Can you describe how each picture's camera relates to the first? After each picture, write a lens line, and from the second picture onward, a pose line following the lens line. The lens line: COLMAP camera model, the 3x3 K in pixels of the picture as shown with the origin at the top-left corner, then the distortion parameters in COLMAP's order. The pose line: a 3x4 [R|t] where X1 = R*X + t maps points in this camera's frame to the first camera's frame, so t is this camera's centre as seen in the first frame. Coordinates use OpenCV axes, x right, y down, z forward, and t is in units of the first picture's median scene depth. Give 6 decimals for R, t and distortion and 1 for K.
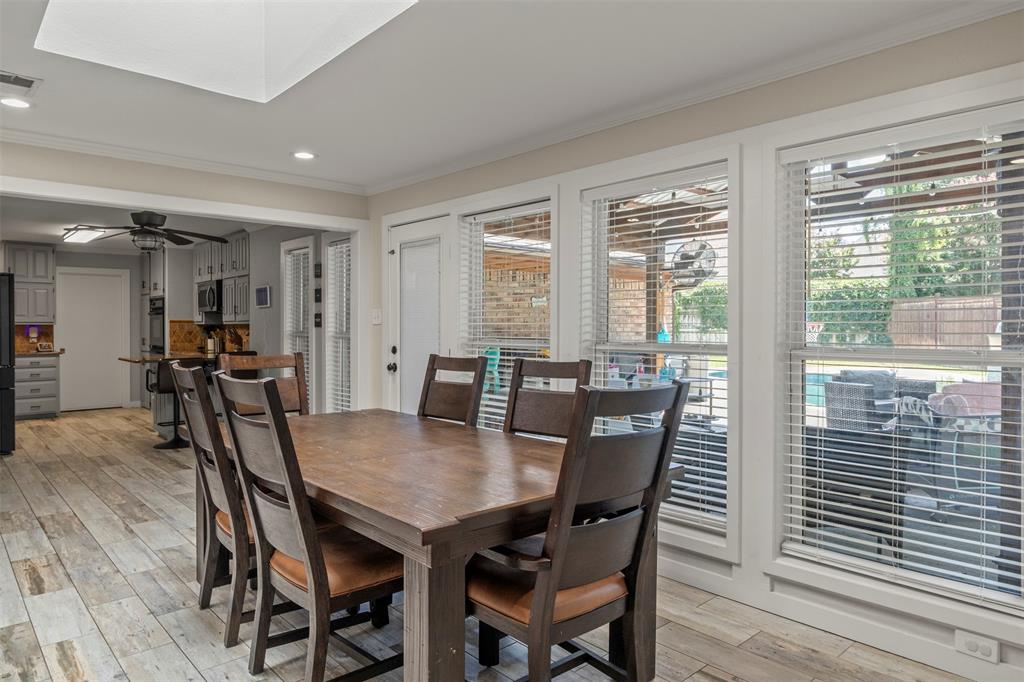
lens RADIAL K [[648.0, 0, 512.7], [0, 648.0, 324.6], [0, 0, 1]] dist [-0.001155, -0.001041]
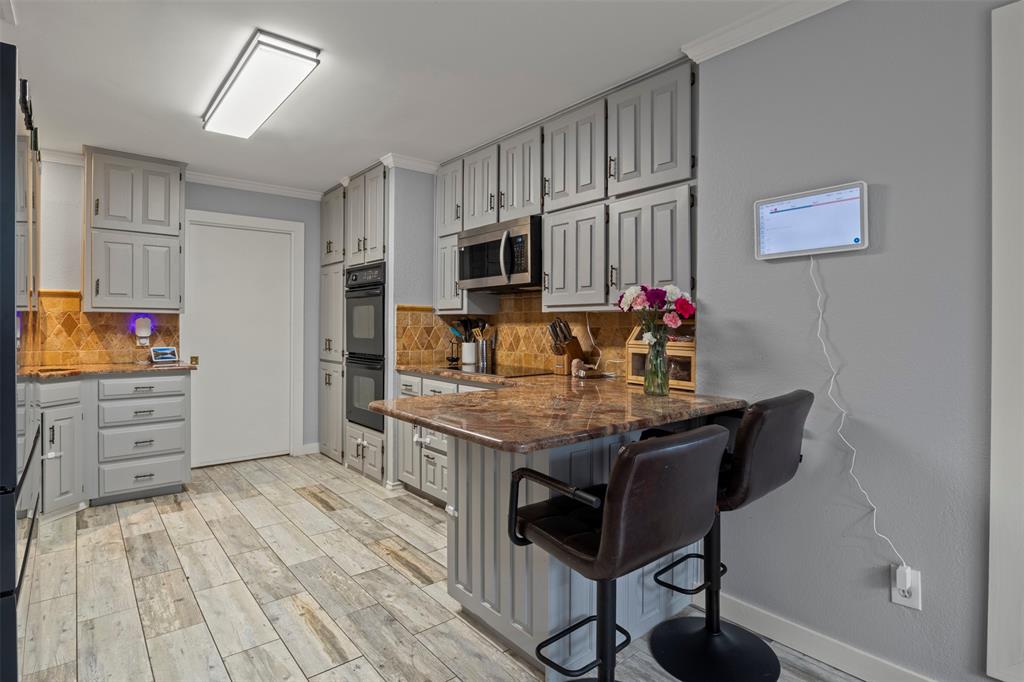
lens RADIAL K [[516.4, 0, 525.9], [0, 516.4, 326.0], [0, 0, 1]] dist [-0.021455, -0.001358]
pose [[0.999819, 0.007430, -0.017543, -0.415532], [-0.007431, 0.999972, 0.000039, 0.008520], [0.017543, 0.000091, 0.999846, 0.582703]]
